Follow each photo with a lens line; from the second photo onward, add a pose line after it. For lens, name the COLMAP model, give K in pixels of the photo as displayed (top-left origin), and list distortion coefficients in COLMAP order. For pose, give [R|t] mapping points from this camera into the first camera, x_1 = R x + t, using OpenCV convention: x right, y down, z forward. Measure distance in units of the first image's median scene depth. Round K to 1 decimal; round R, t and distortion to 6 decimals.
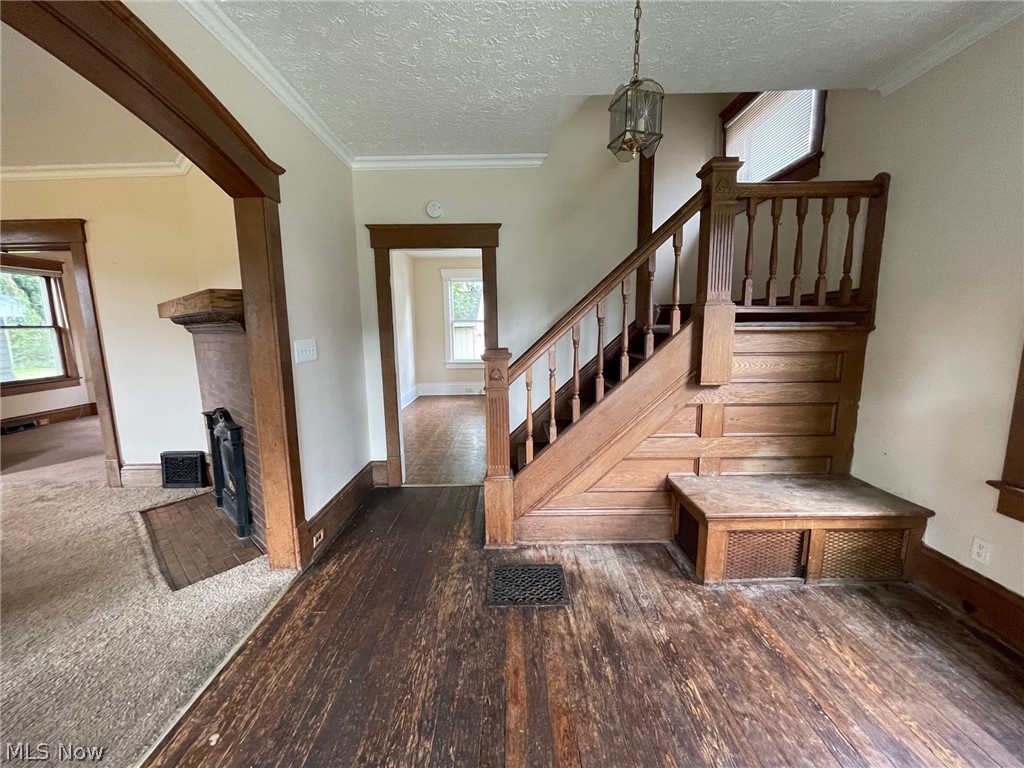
lens RADIAL K [[413.8, 0, 512.5], [0, 413.8, 386.6], [0, 0, 1]] dist [0.001342, -0.000106]
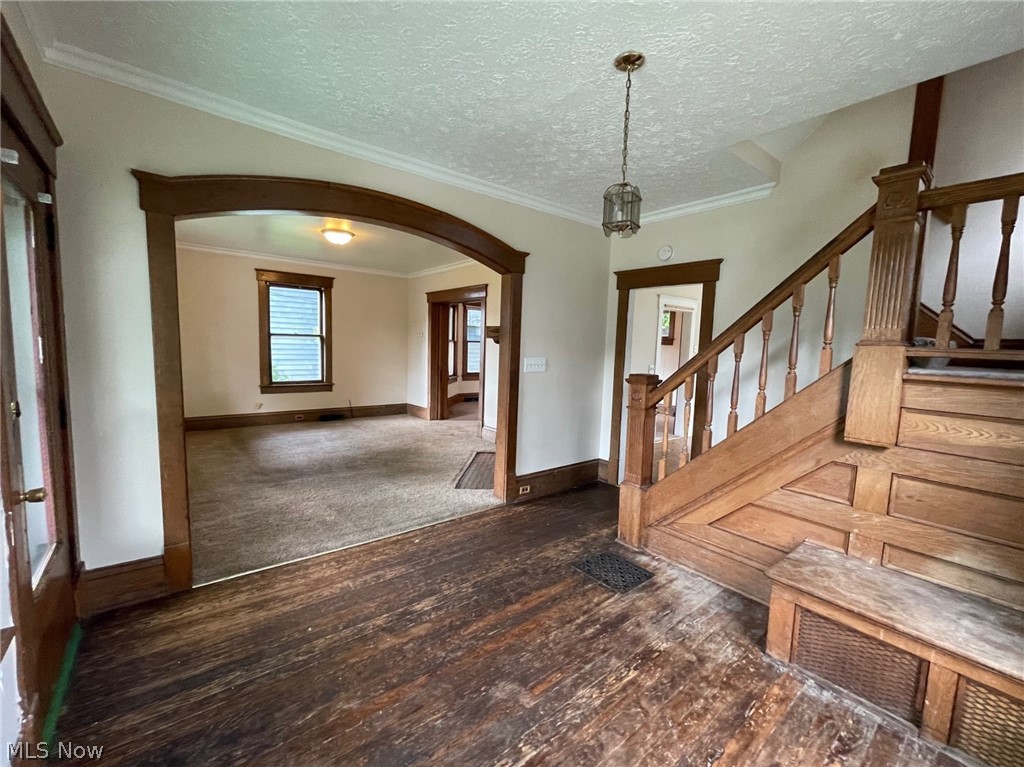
lens RADIAL K [[428.8, 0, 512.0], [0, 428.8, 387.5], [0, 0, 1]] dist [0.000178, -0.000098]
pose [[0.629823, 0.113585, -0.768389, 0.685515], [-0.156178, 0.987565, 0.017970, -0.019633], [0.760876, 0.108688, 0.639731, -0.064436]]
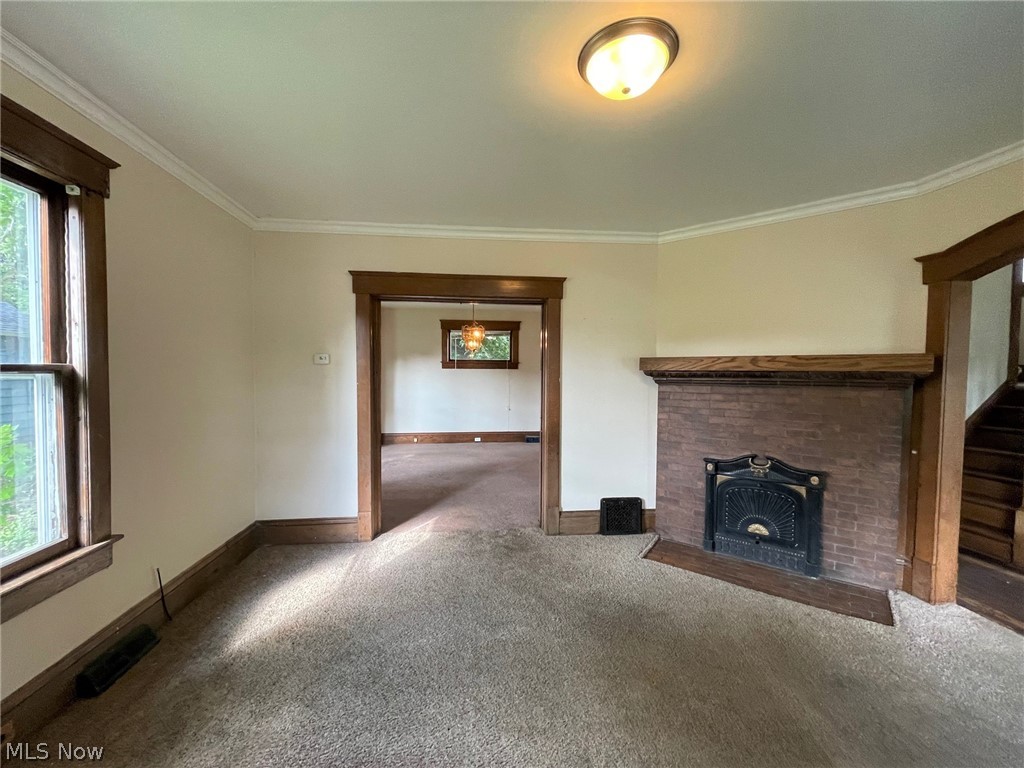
lens RADIAL K [[412.8, 0, 510.8], [0, 412.8, 388.3], [0, 0, 1]] dist [-0.001707, 0.000451]
pose [[0.993826, 0.015504, 0.109865, -1.785501], [-0.003603, 0.994177, -0.107702, -0.003018], [-0.110895, 0.106642, 0.988094, -0.017259]]
